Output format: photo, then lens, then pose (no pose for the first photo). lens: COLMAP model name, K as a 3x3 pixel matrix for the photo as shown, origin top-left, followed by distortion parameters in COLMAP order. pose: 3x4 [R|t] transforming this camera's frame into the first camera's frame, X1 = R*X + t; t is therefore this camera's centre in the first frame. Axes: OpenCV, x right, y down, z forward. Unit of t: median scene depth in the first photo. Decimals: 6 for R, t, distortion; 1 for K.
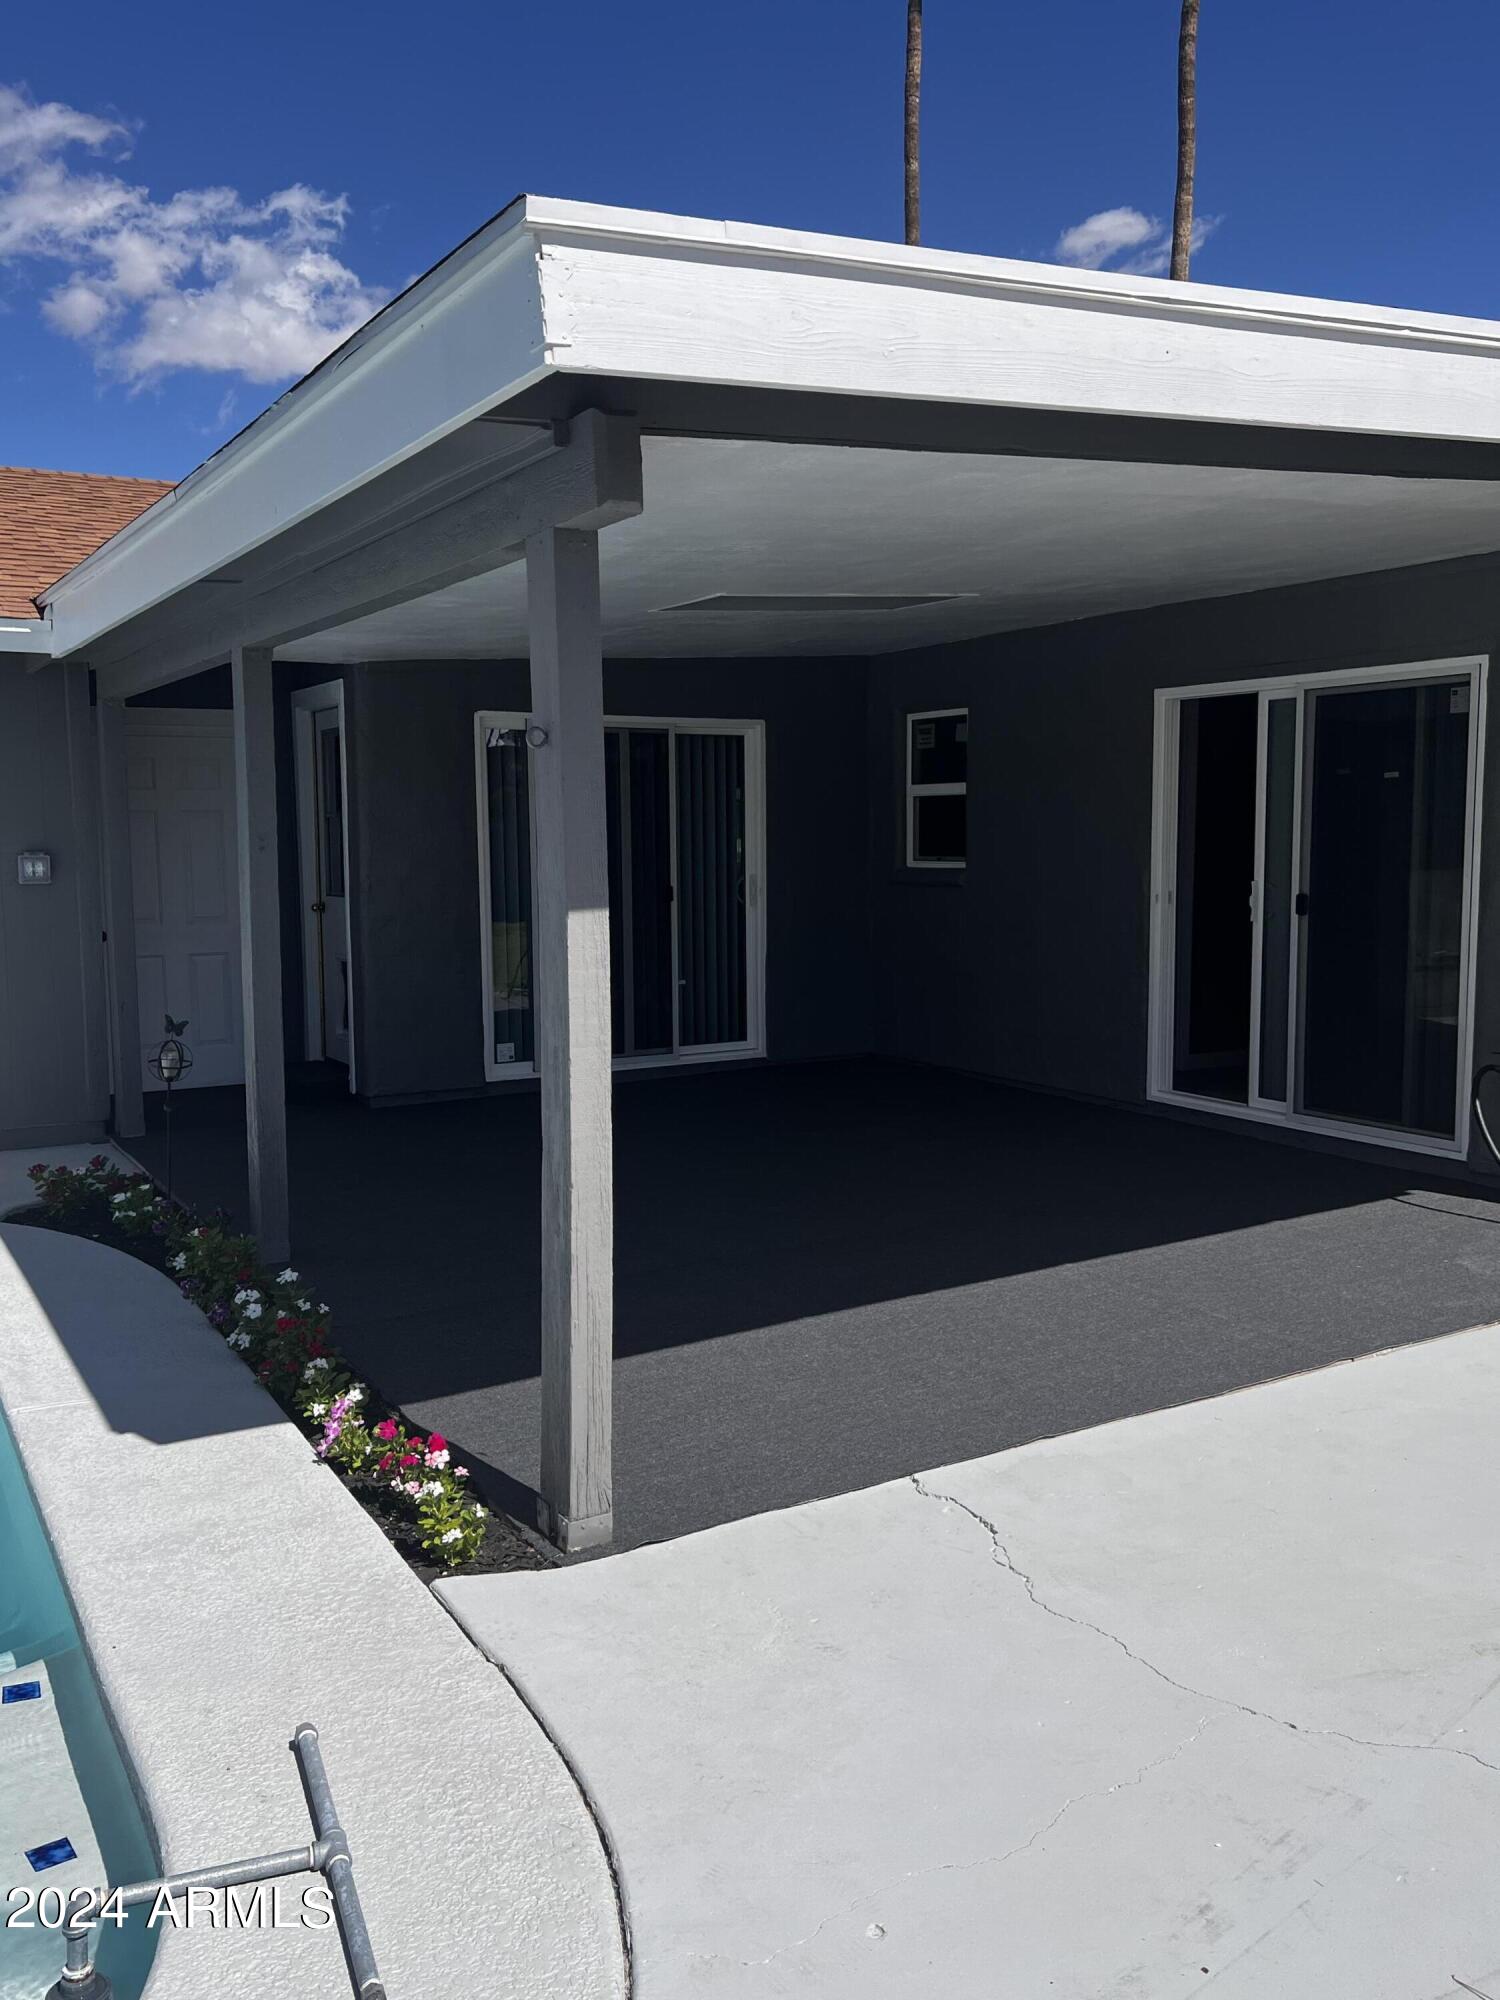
lens RADIAL K [[1677.9, 0, 752.8], [0, 1677.9, 998.6], [0, 0, 1]] dist [0.025046, -0.042866]
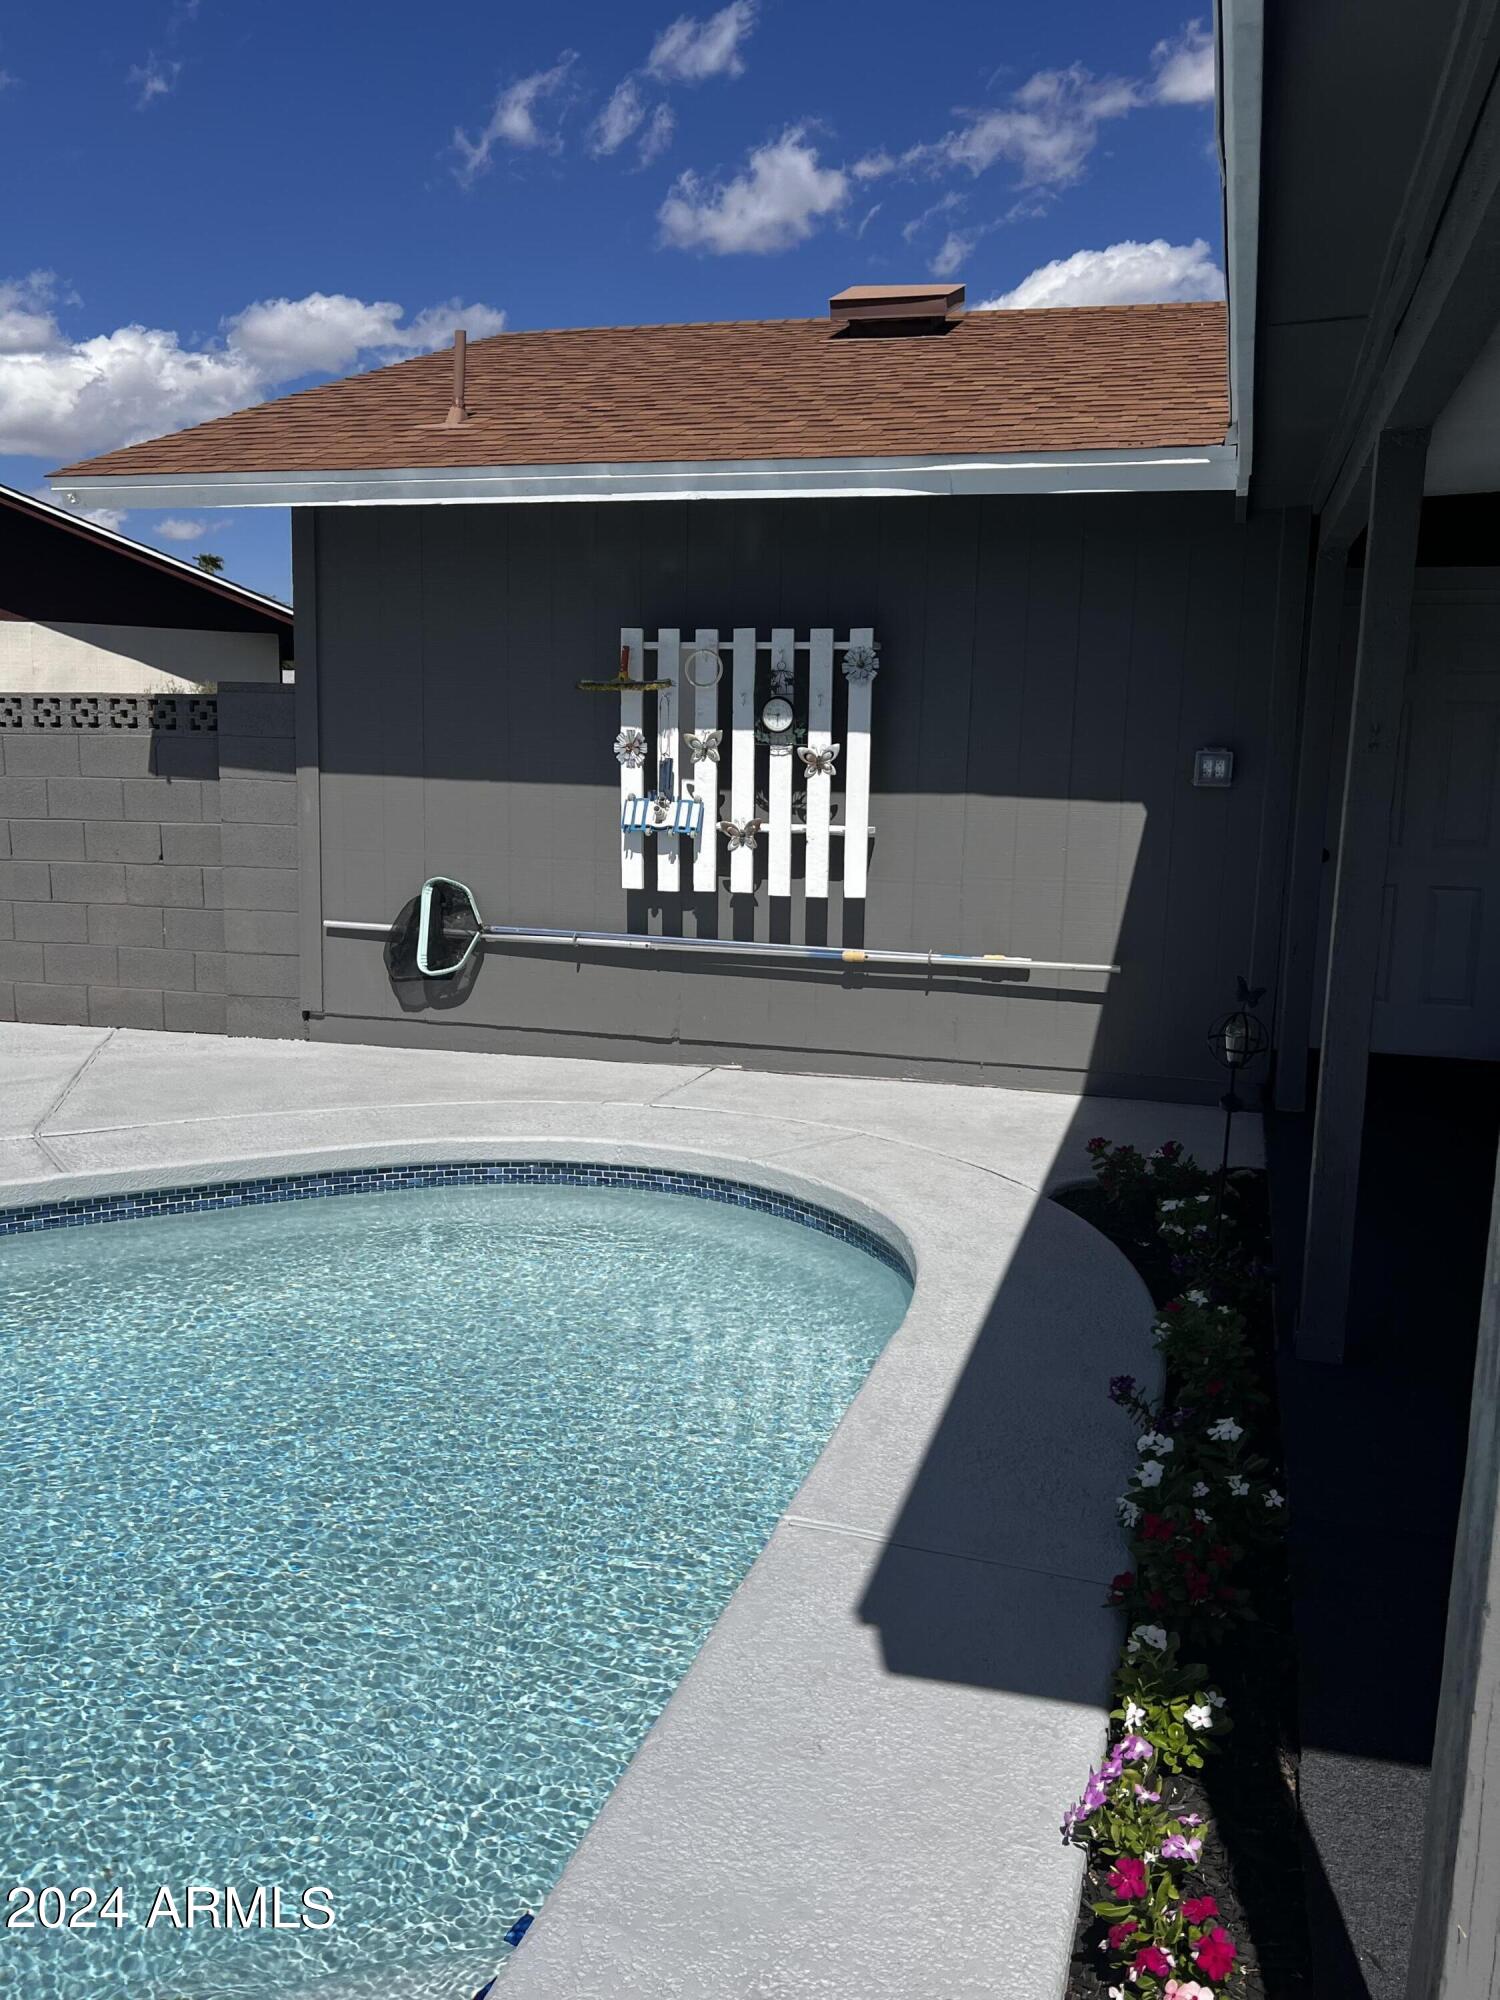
lens RADIAL K [[1677.9, 0, 751.5], [0, 1677.9, 1000.9], [0, 0, 1]] dist [0.025046, -0.042866]
pose [[0.689756, 0.142466, -0.709888, 0.018088], [-0.103137, 0.989785, 0.098427, -0.028428], [0.716659, 0.005325, 0.697404, 0.343433]]
